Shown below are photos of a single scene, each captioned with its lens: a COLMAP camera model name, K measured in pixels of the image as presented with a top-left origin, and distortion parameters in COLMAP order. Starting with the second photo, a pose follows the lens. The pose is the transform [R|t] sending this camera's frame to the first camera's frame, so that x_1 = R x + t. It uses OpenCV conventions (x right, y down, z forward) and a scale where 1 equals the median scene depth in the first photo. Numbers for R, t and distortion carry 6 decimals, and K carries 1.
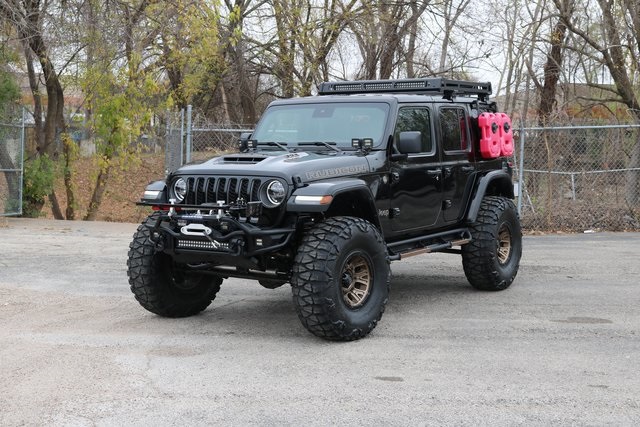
lens RADIAL K [[1032.3, 0, 320.4], [0, 1032.3, 211.5], [0, 0, 1]] dist [0.080107, 0.000000]
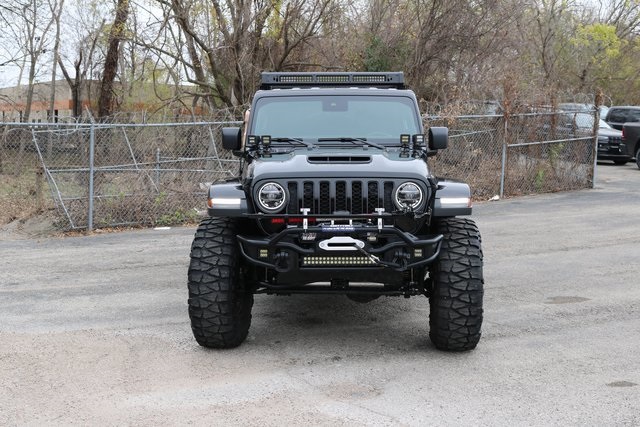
lens RADIAL K [[904.6, 0, 319.6], [0, 904.6, 214.6], [0, 0, 1]] dist [-0.024966, 0.000000]
pose [[0.825991, -0.051673, 0.561310, -0.544619], [0.038099, 0.998630, 0.035868, -0.032971], [-0.562394, -0.008241, 0.826828, 0.394147]]
